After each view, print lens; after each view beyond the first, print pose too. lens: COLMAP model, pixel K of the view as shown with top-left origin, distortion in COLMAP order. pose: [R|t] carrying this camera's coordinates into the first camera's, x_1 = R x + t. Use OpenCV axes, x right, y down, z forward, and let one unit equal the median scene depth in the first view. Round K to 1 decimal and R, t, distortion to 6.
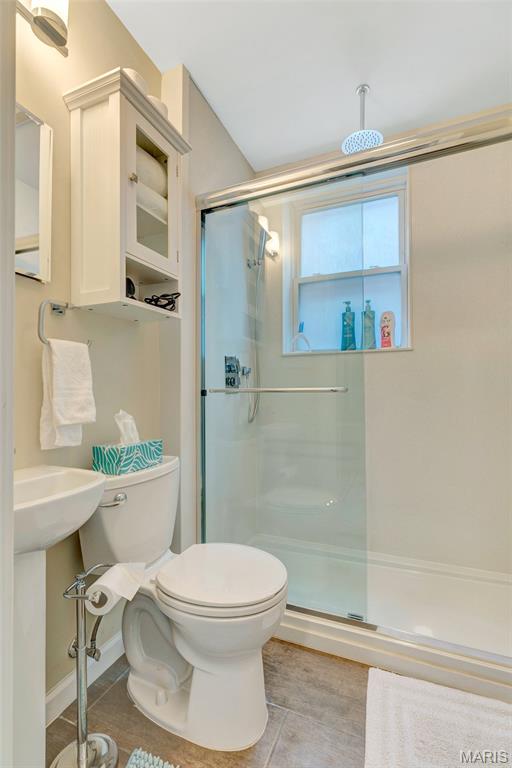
lens RADIAL K [[350.8, 0, 256.0], [0, 350.8, 384.0], [0, 0, 1]] dist [0.002456, -0.000178]
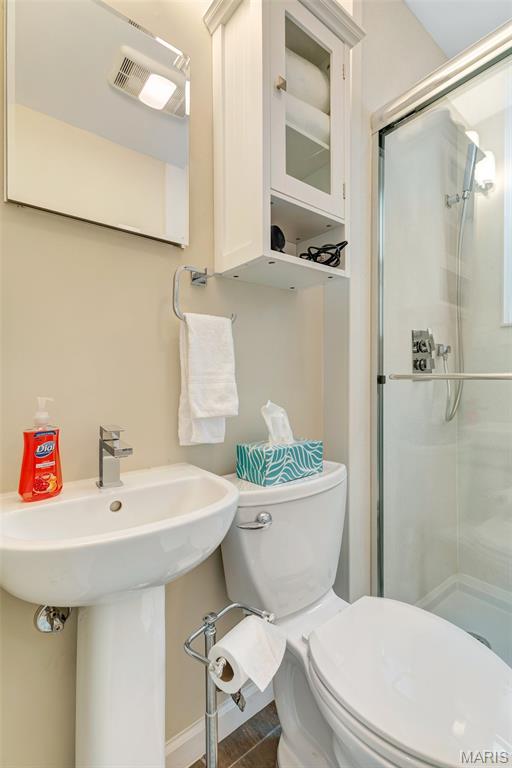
lens RADIAL K [[353.3, 0, 255.1], [0, 353.3, 381.8], [0, 0, 1]] dist [-0.001315, 0.000222]
pose [[0.880039, 0.007971, -0.474834, -0.040880], [0.006880, 0.999540, 0.029530, 0.008453], [0.474851, -0.029255, 0.879580, 0.297372]]
